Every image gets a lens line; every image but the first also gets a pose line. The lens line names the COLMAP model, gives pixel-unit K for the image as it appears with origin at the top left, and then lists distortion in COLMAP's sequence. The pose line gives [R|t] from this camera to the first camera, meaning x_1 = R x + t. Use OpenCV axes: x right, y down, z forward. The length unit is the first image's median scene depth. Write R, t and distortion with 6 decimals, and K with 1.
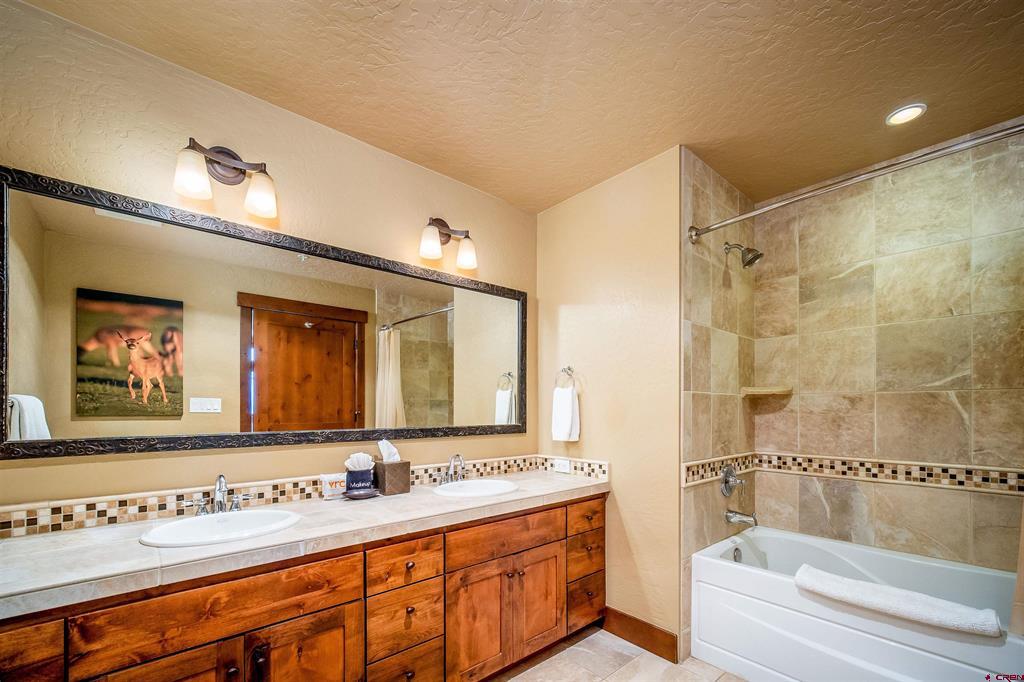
lens RADIAL K [[429.0, 0, 490.4], [0, 429.0, 407.2], [0, 0, 1]] dist [-0.003097, 0.000249]
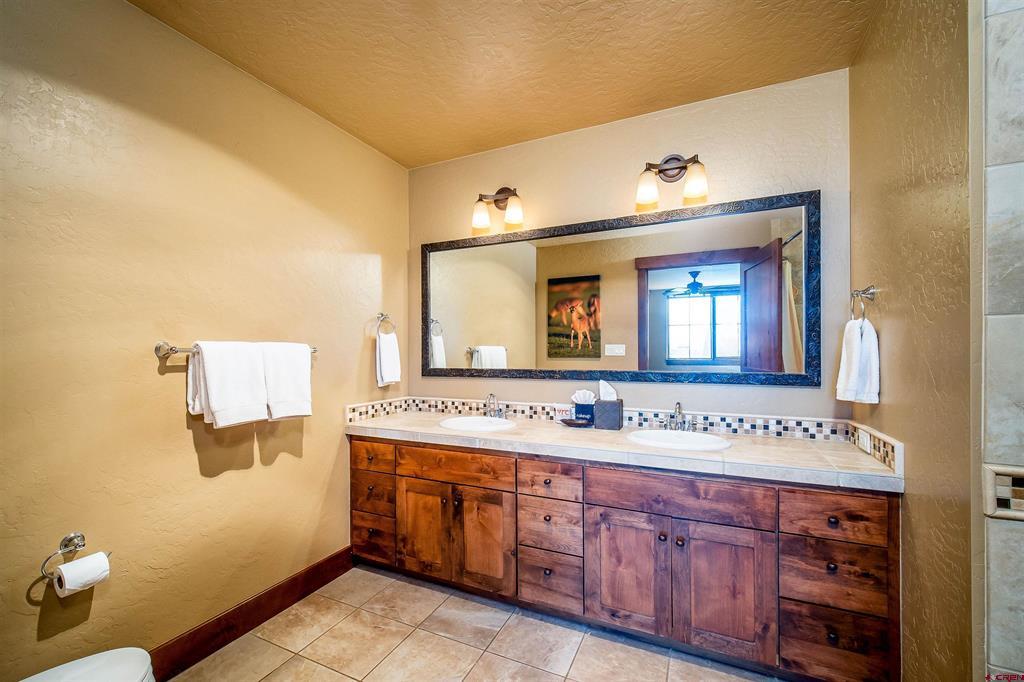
lens RADIAL K [[412.9, 0, 514.3], [0, 412.9, 351.2], [0, 0, 1]] dist [-0.004024, 0.000553]
pose [[0.423082, -0.004122, -0.906082, 0.640724], [0.006399, 0.999978, -0.001561, -0.001276], [0.906069, -0.005137, 0.423099, 0.320761]]
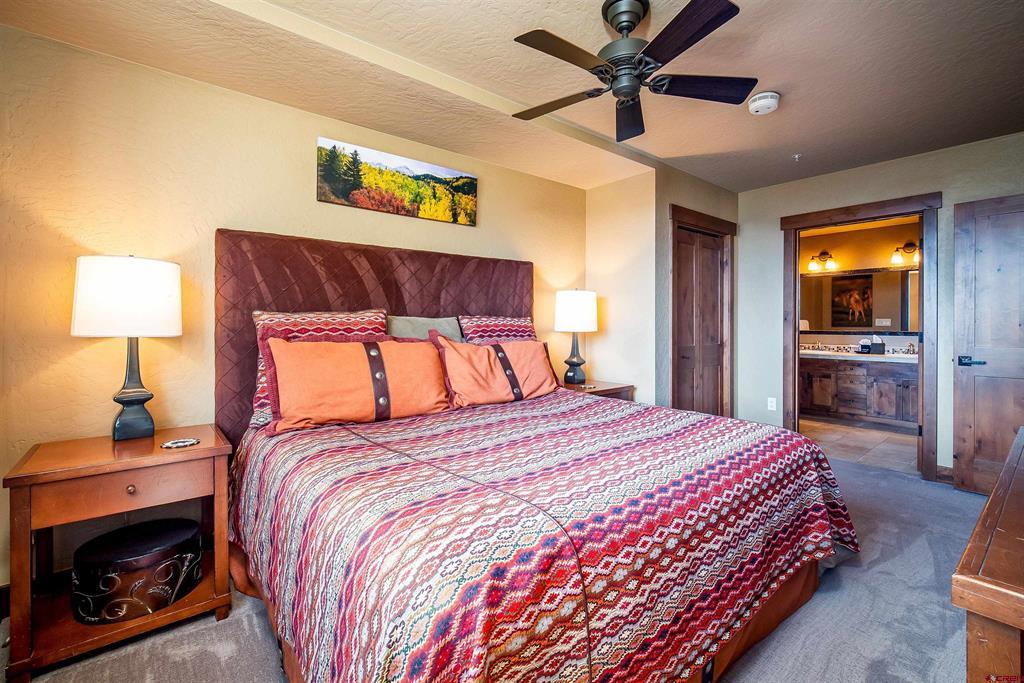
lens RADIAL K [[457.9, 0, 559.1], [0, 457.9, 323.0], [0, 0, 1]] dist [-0.001589, -0.000170]
pose [[0.051321, -0.000593, -0.998682, 2.572059], [-0.003879, 0.999992, -0.000794, 0.009403], [0.998675, 0.003915, 0.051319, -1.175610]]
